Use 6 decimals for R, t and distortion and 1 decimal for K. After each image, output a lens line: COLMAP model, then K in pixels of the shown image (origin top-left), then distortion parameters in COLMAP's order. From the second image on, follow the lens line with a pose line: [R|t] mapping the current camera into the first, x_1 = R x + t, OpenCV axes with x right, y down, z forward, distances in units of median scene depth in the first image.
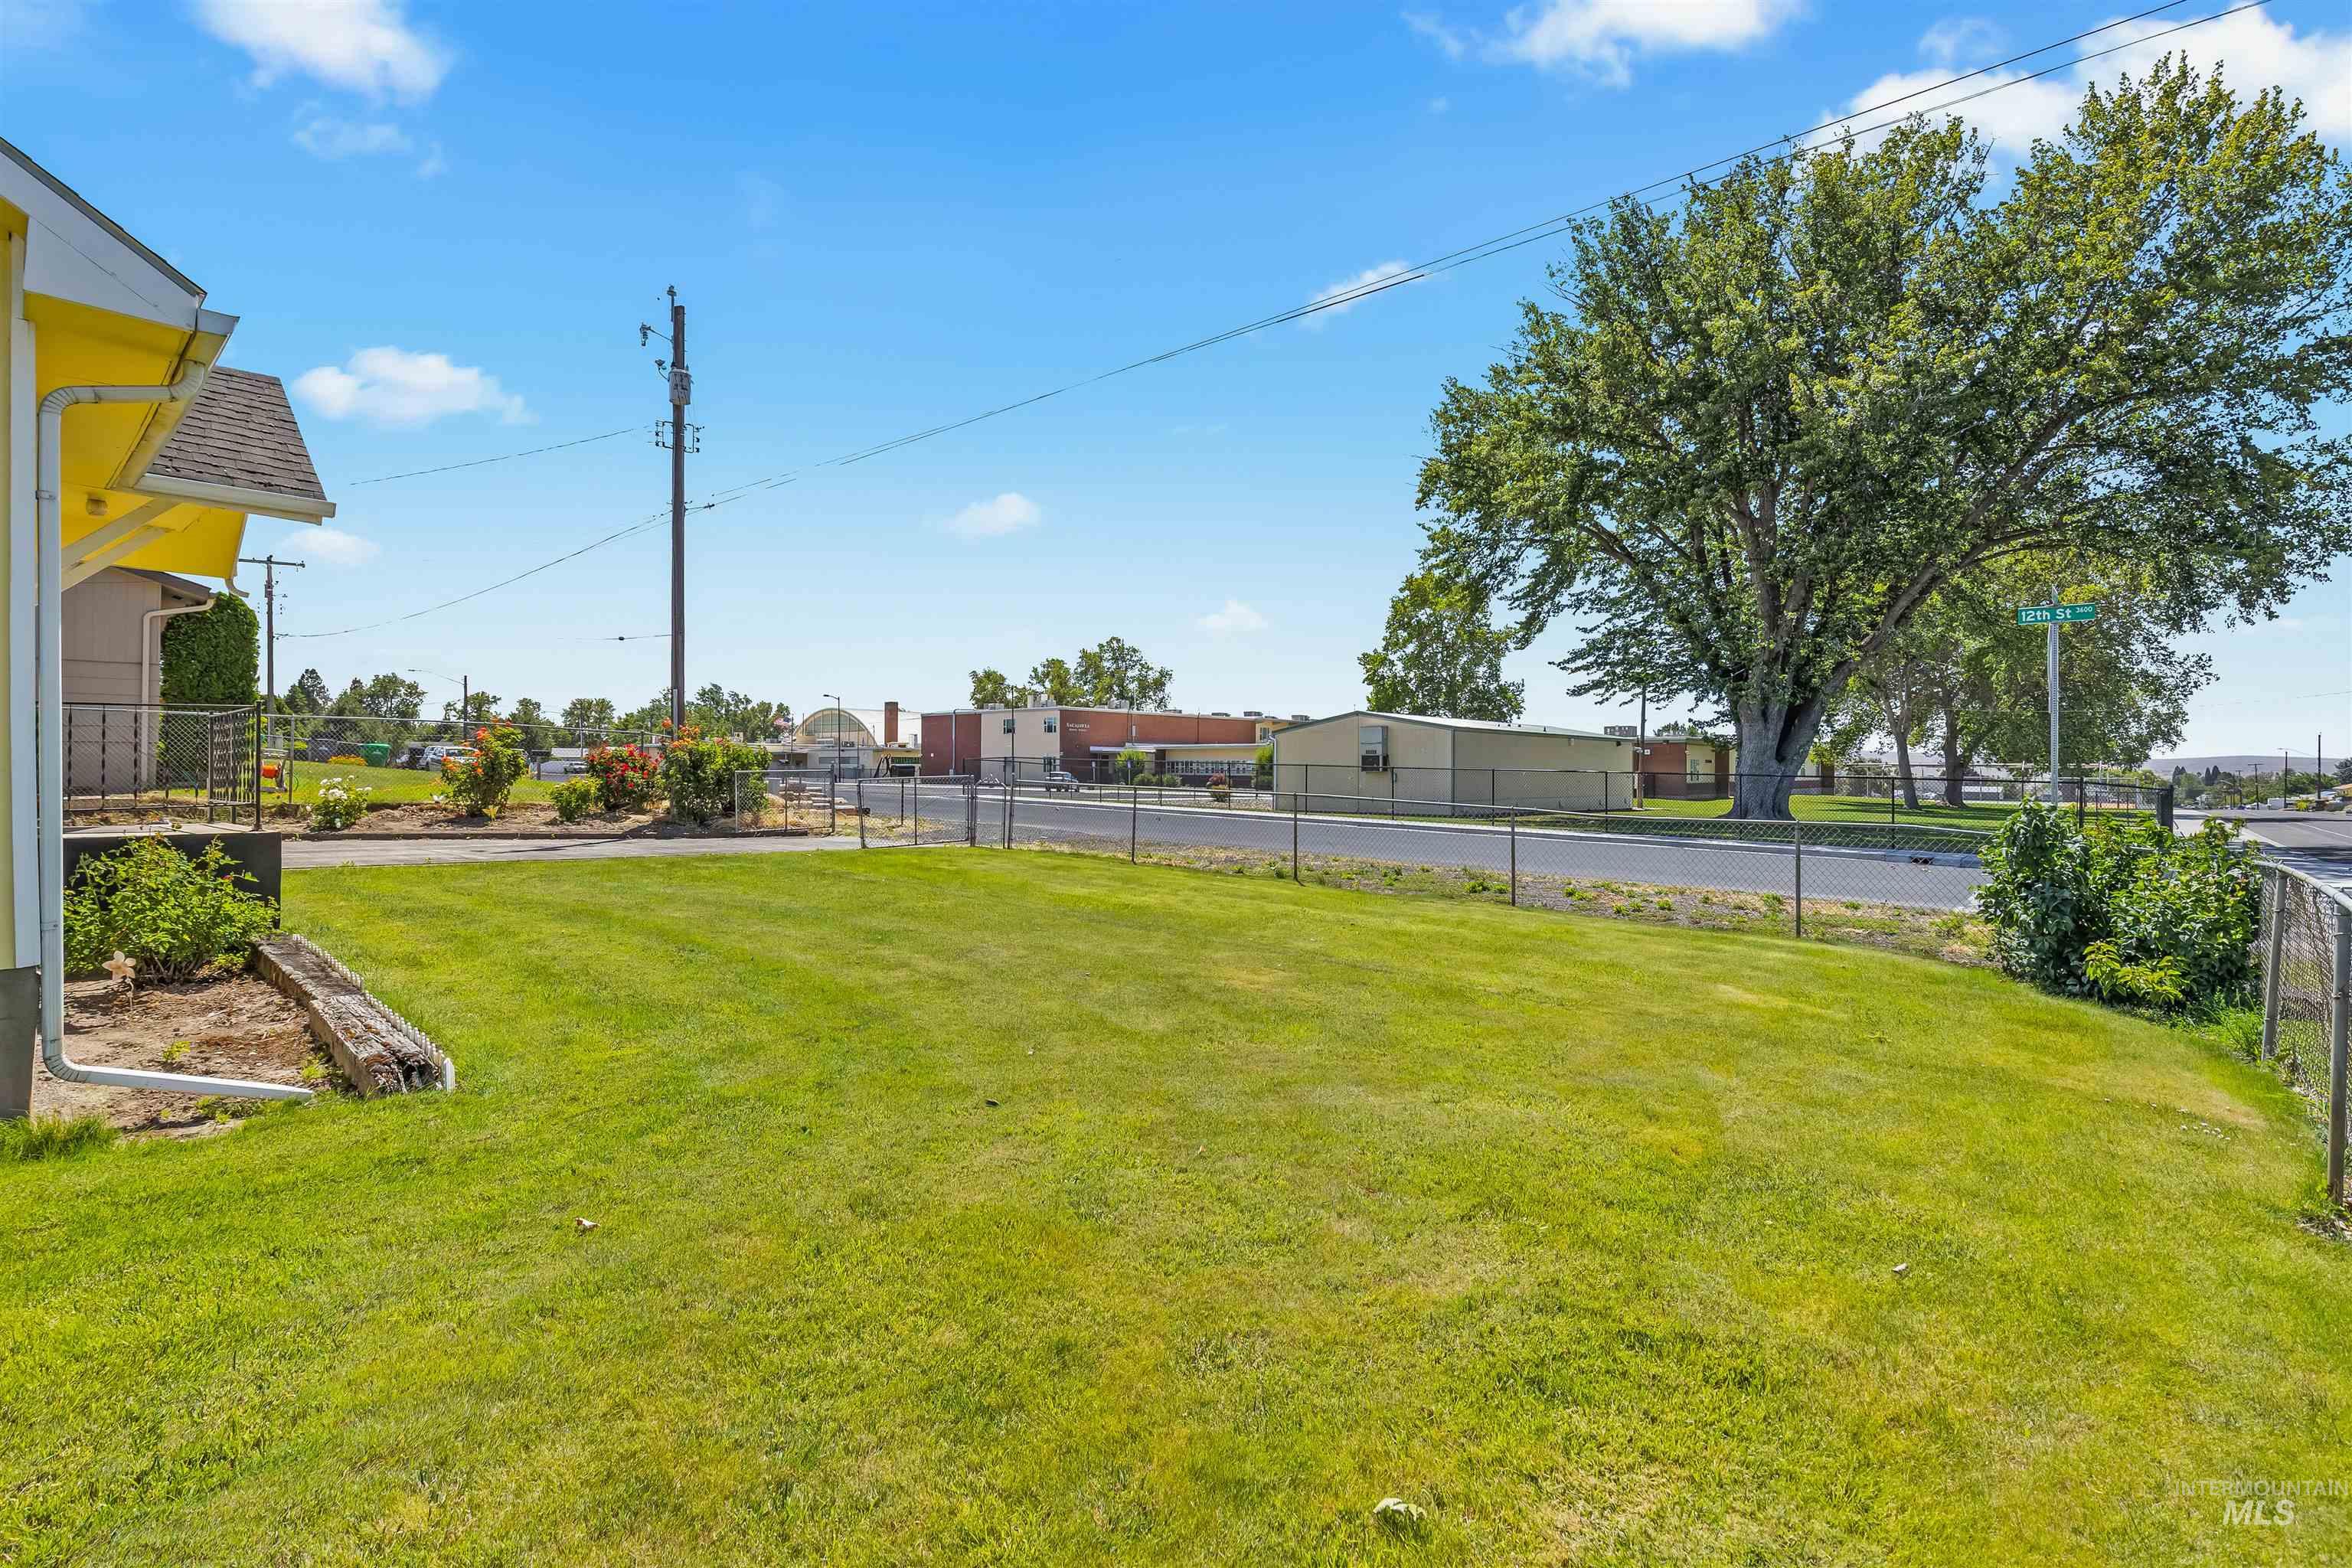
lens RADIAL K [[1064.8, 0, 1181.2], [0, 1064.8, 775.3], [0, 0, 1]] dist [-0.001756, 0.000191]
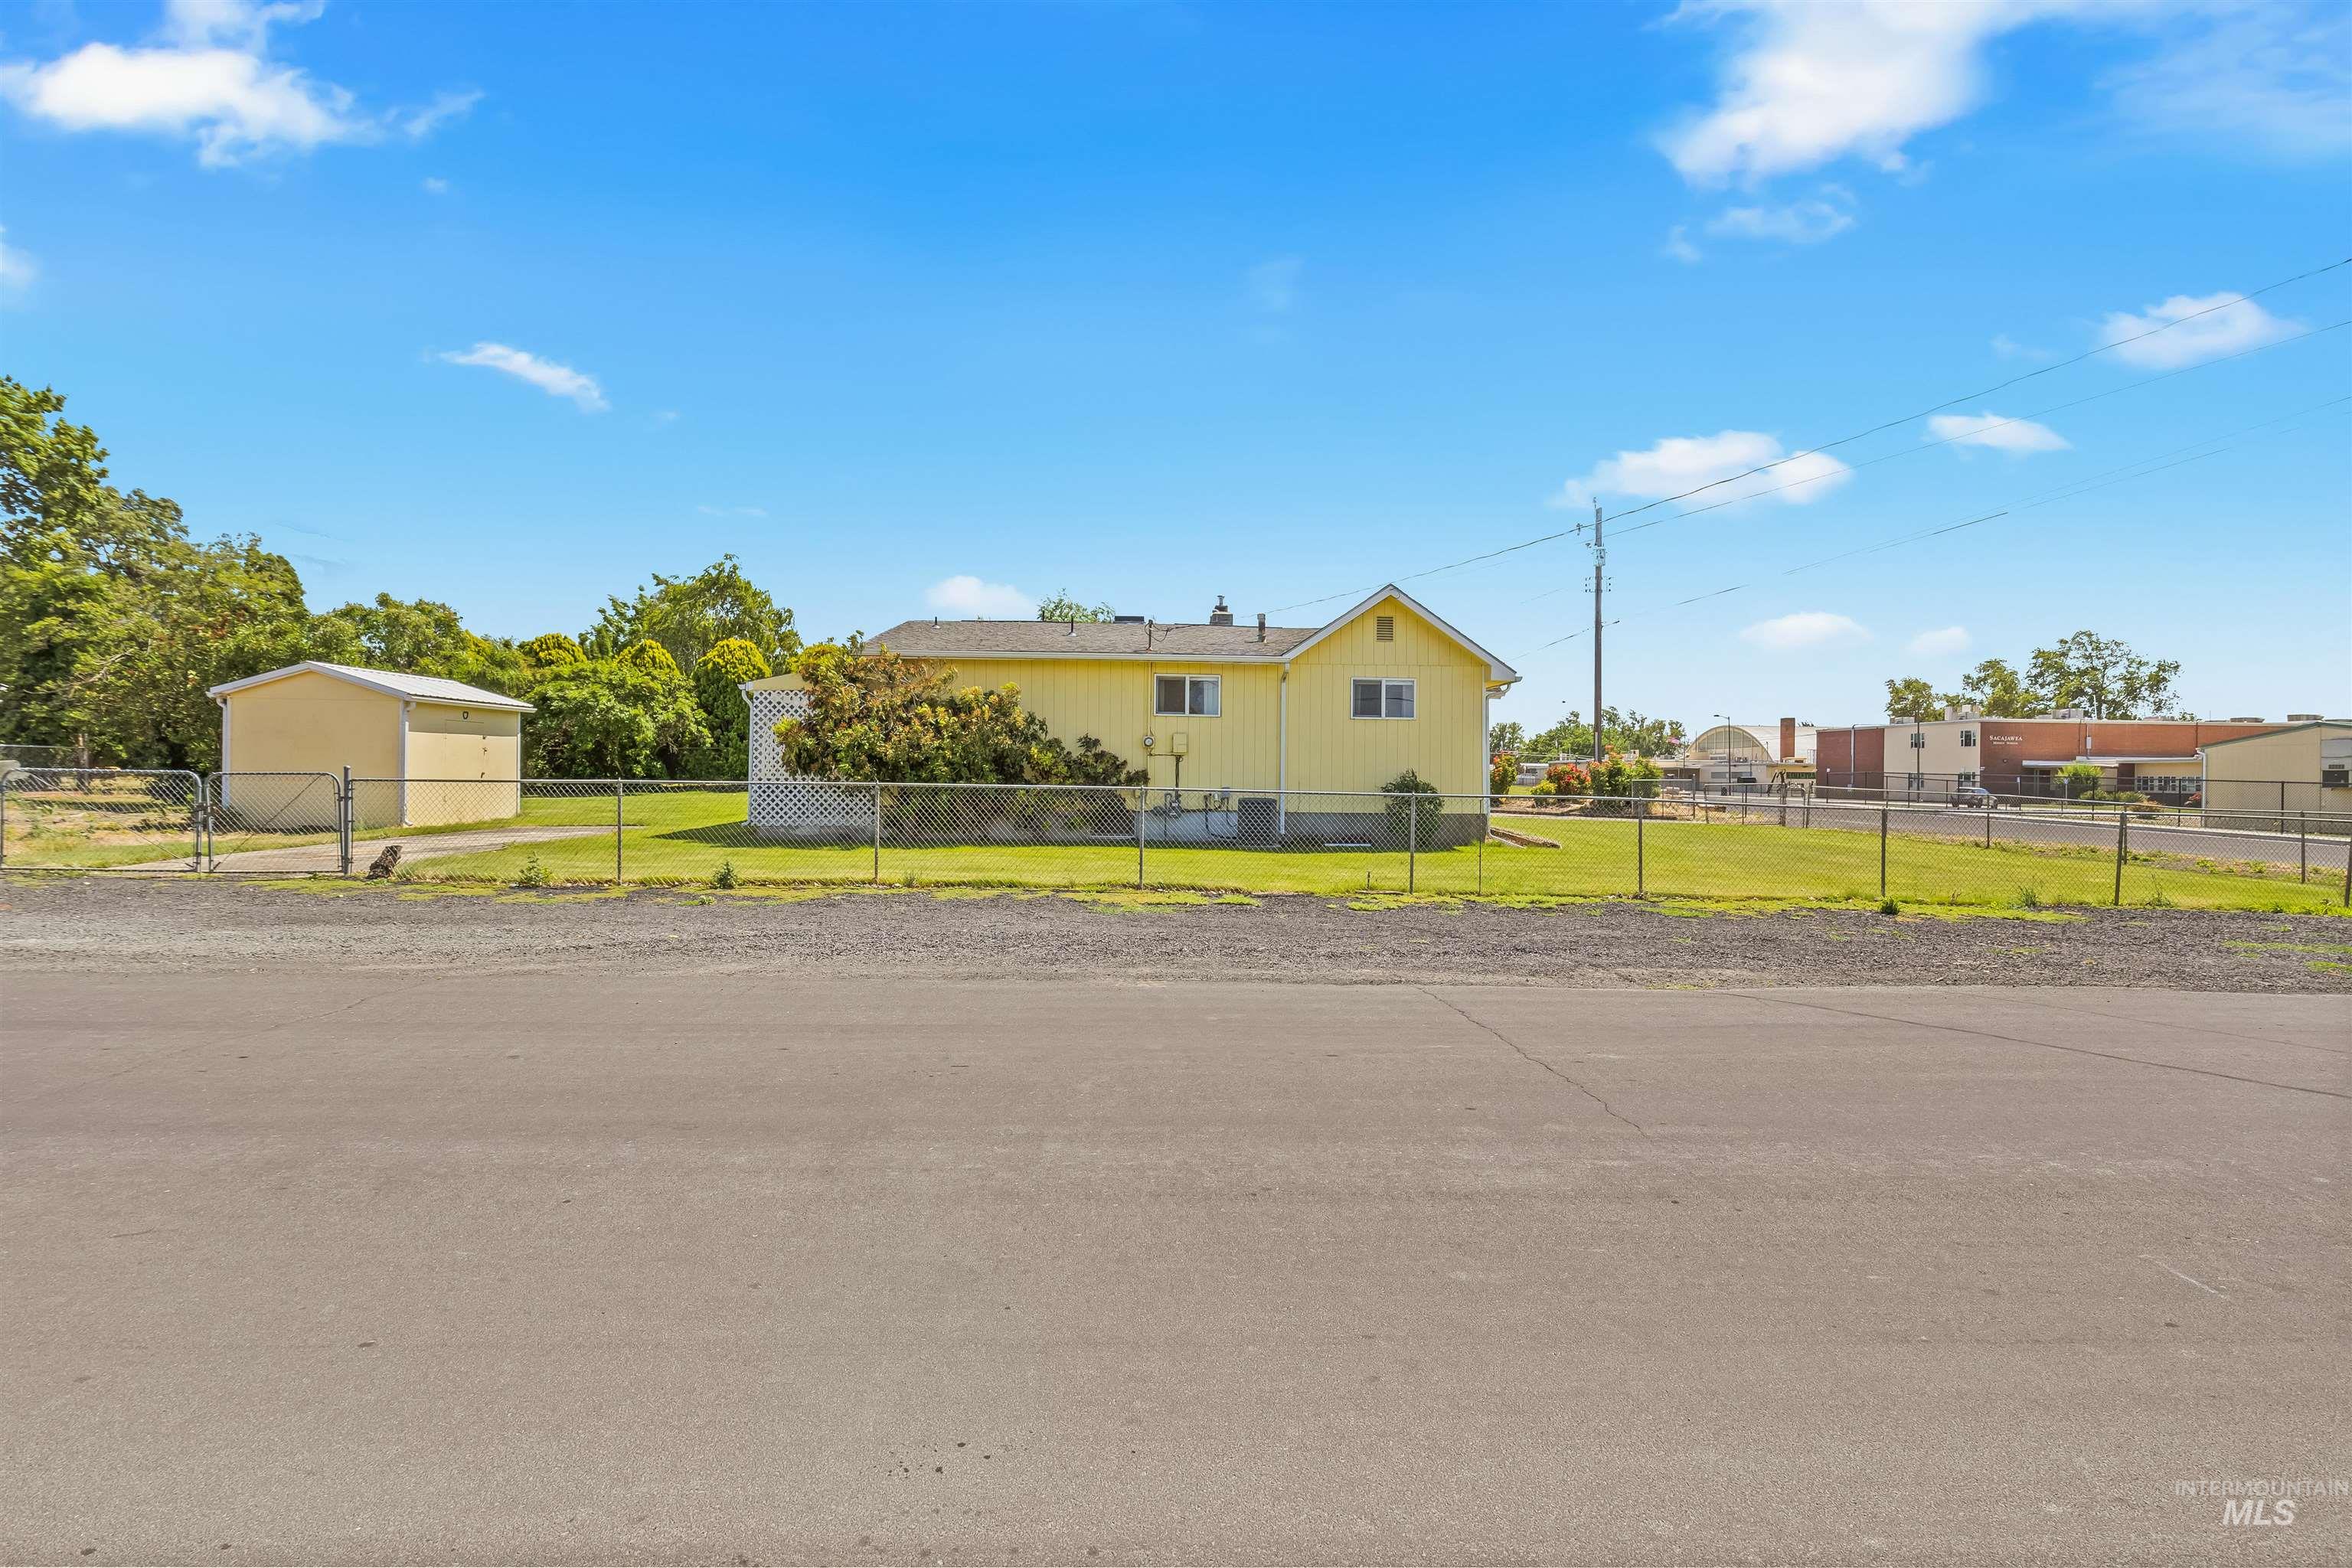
lens RADIAL K [[1064.8, 0, 1181.2], [0, 1064.8, 775.3], [0, 0, 1]] dist [-0.001756, 0.000191]
pose [[0.699161, 0.002728, -0.714959, 0.044420], [-0.013353, 0.999868, -0.009243, 0.002244], [0.714840, 0.016010, 0.699105, -0.105239]]
